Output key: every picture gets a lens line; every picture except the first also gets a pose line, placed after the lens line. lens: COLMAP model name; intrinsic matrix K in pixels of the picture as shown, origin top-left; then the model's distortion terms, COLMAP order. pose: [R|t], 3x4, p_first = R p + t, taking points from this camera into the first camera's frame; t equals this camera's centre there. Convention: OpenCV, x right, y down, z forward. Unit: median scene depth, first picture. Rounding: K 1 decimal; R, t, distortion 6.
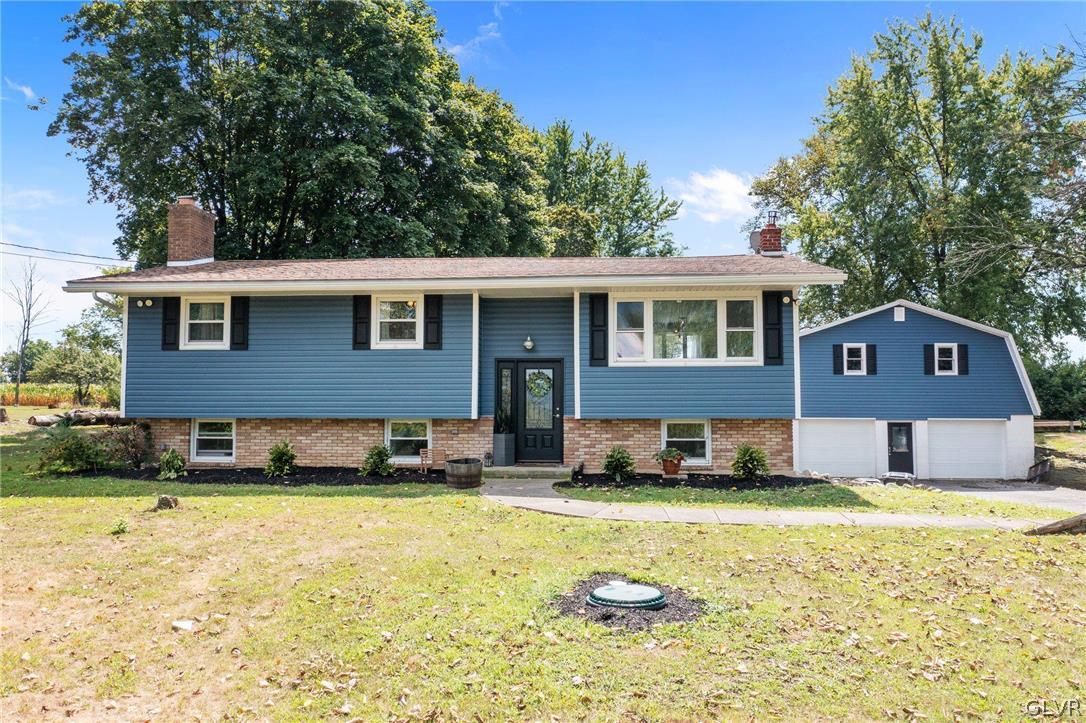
lens RADIAL K [[868.6, 0, 540.5], [0, 868.6, 364.8], [0, 0, 1]] dist [0.000631, 0.003841]
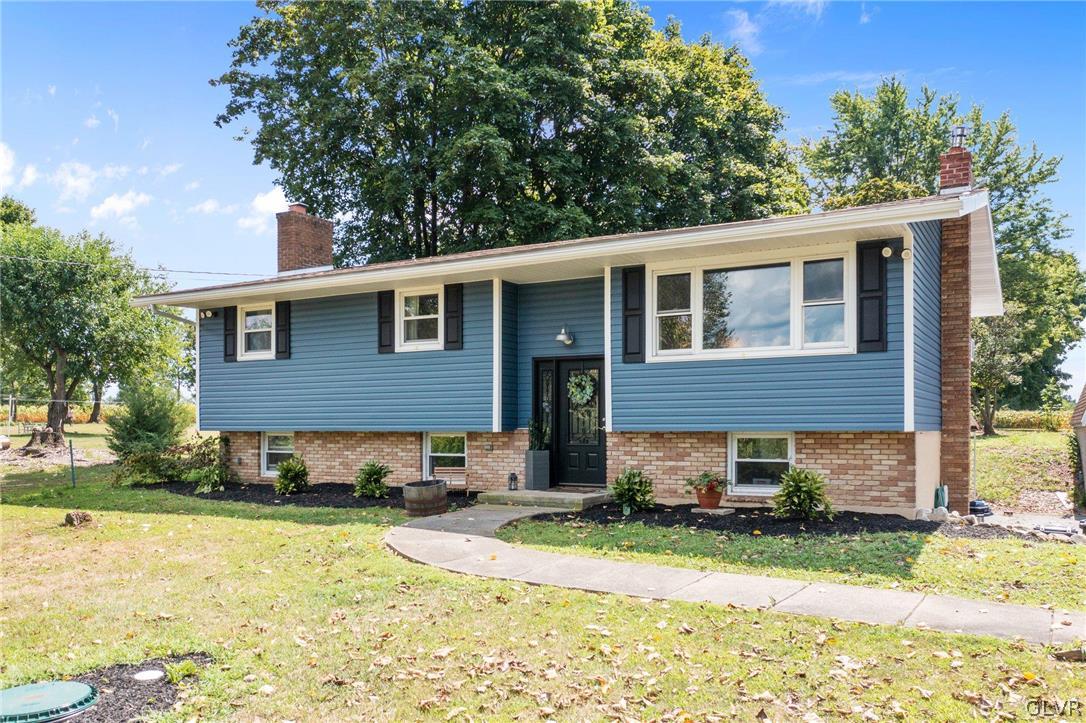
lens RADIAL K [[882.6, 0, 538.7], [0, 882.6, 428.6], [0, 0, 1]] dist [0.003213, 0.003149]
pose [[0.902473, -0.002074, -0.430741, 0.311272], [0.026302, 0.998388, 0.050300, 0.017442], [0.429942, -0.056724, 0.901073, 0.254758]]
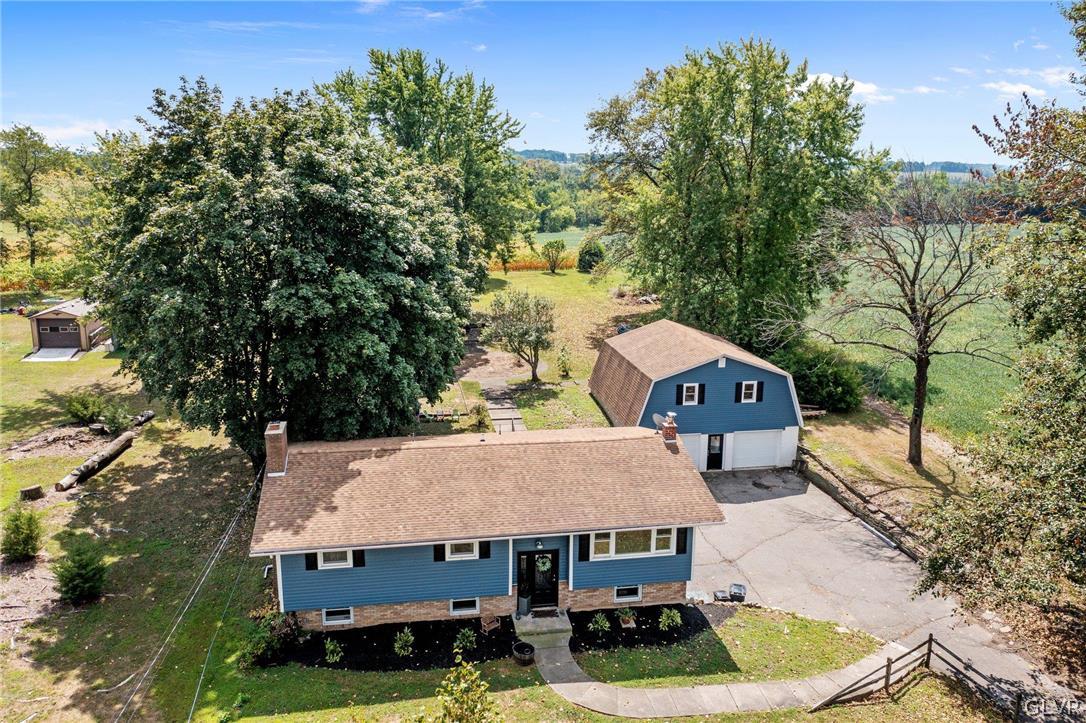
lens RADIAL K [[862.9, 0, 543.0], [0, 862.9, 361.5], [0, 0, 1]] dist [-0.001920, 0.000764]
pose [[0.967767, -0.050608, 0.246712, -0.389840], [-0.021980, 0.958892, 0.282919, -0.813402], [-0.250888, -0.279222, 0.926871, -0.415403]]
